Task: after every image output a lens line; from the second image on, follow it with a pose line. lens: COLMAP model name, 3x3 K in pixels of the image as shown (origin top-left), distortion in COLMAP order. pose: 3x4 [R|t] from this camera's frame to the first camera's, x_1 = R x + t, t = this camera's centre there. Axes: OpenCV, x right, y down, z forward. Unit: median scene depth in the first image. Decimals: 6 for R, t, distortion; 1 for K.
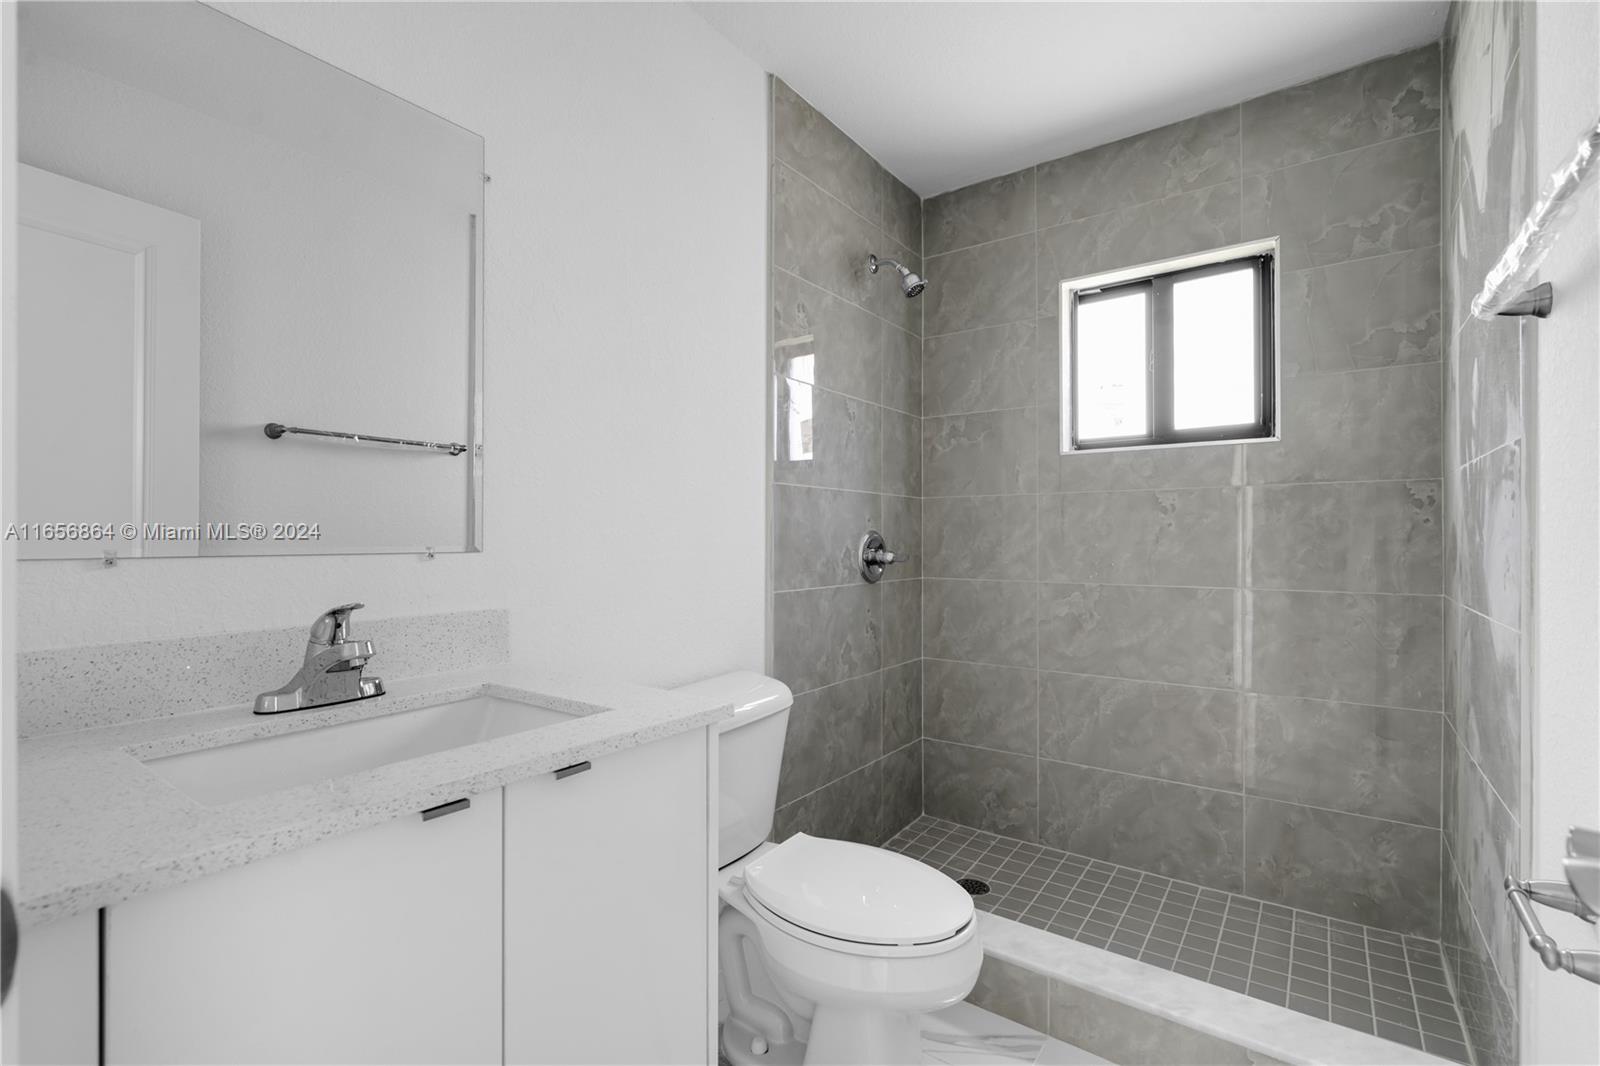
lens RADIAL K [[712.5, 0, 793.1], [0, 712.5, 530.6], [0, 0, 1]] dist [-0.001596, -0.000452]
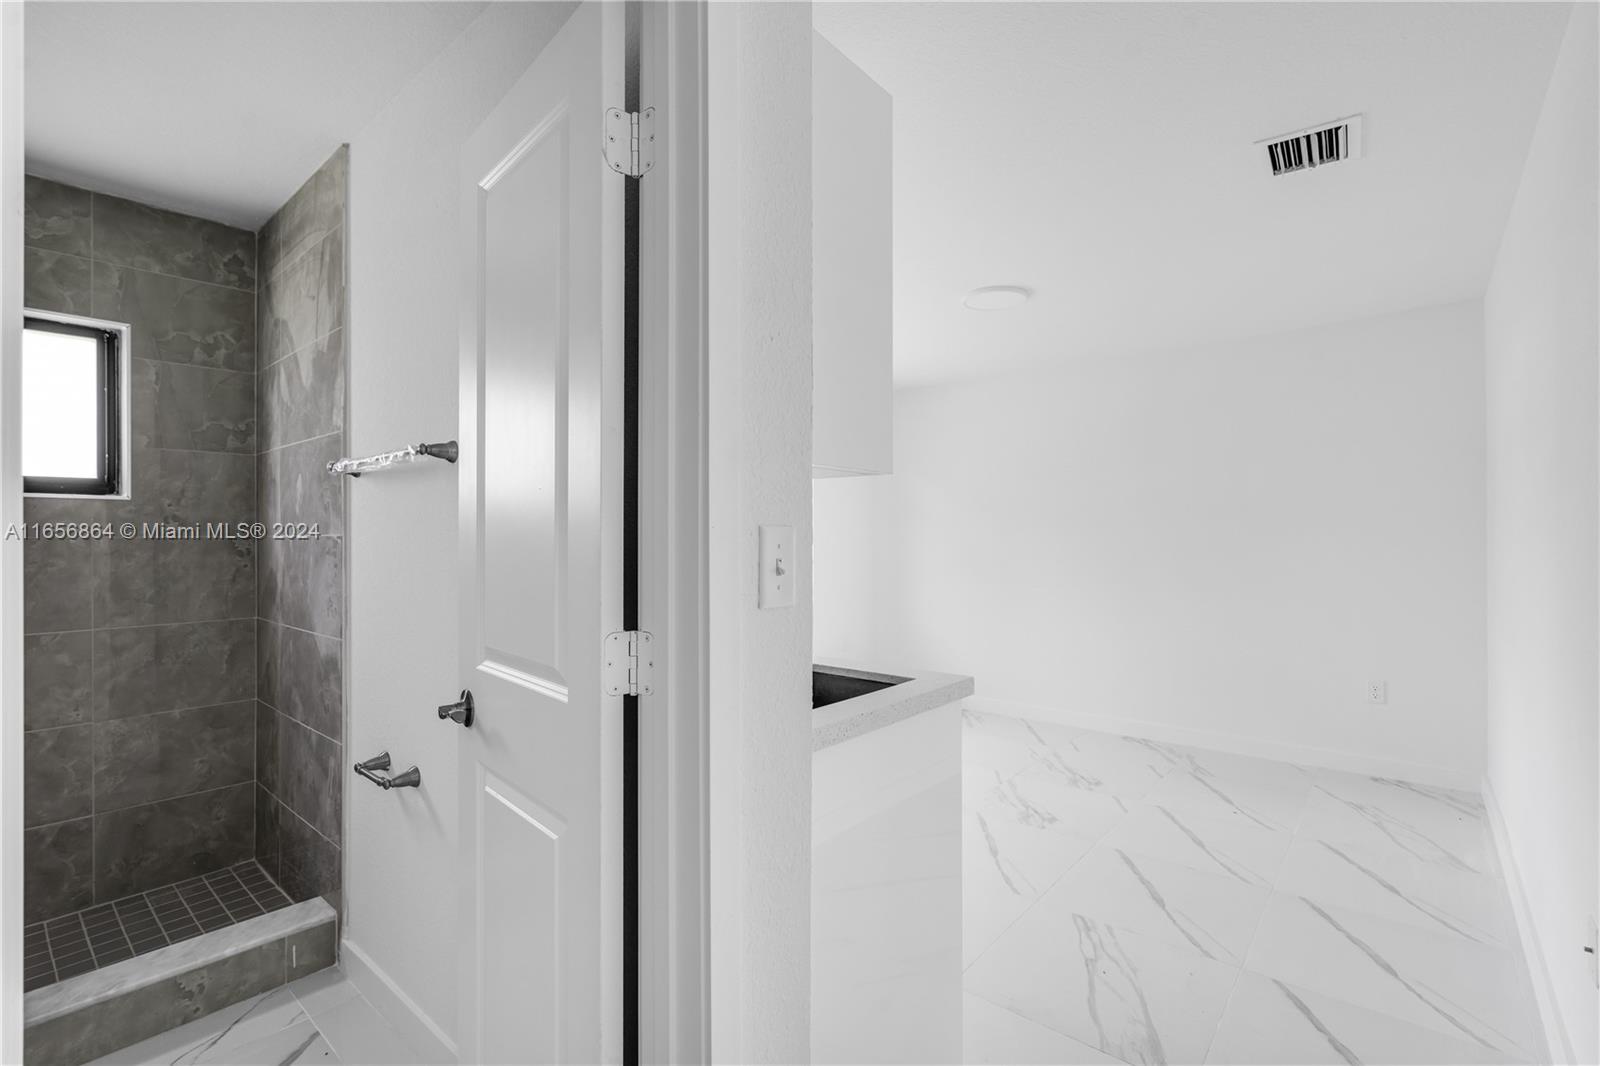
lens RADIAL K [[738.6, 0, 795.7], [0, 738.6, 549.3], [0, 0, 1]] dist [0.000444, 0.000665]
pose [[0.075035, -0.021904, 0.996940, -0.470184], [-0.008241, 0.999711, 0.022585, -0.086029], [-0.997147, -0.009910, 0.074833, -0.189570]]
